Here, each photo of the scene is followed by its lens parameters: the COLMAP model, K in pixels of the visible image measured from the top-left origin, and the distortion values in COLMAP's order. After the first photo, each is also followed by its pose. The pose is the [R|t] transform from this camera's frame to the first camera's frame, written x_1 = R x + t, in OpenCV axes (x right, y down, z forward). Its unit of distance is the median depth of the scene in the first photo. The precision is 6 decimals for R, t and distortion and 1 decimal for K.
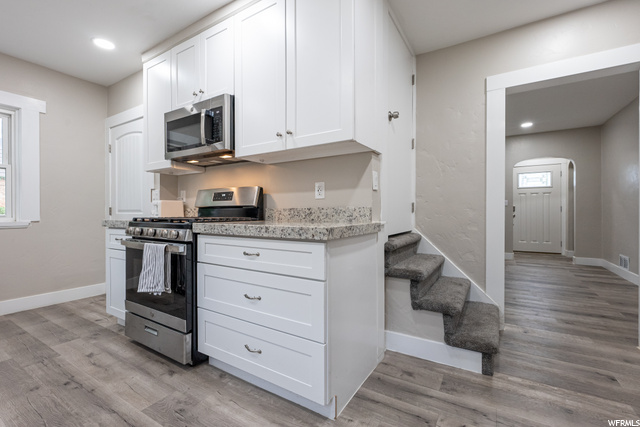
lens RADIAL K [[276.8, 0, 320.0], [0, 276.8, 213.5], [0, 0, 1]] dist [0.026413, 0.000157]
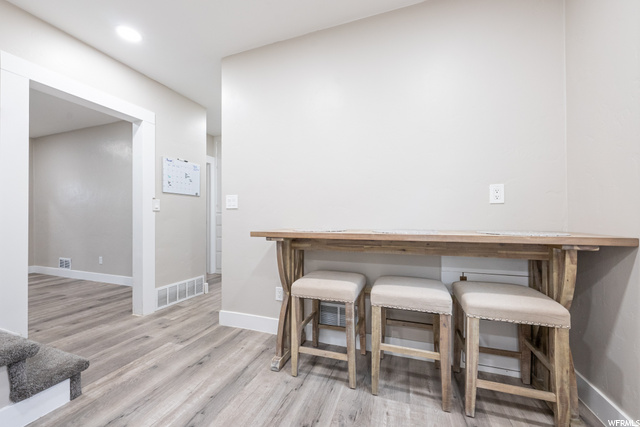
lens RADIAL K [[242.2, 0, 331.6], [0, 242.2, 215.8], [0, 0, 1]] dist [-0.002776, -0.000121]
pose [[-0.218931, 0.017443, 0.975584, -0.258923], [0.009559, 0.999831, -0.015732, -0.001945], [-0.975694, 0.005881, -0.219061, 0.243647]]
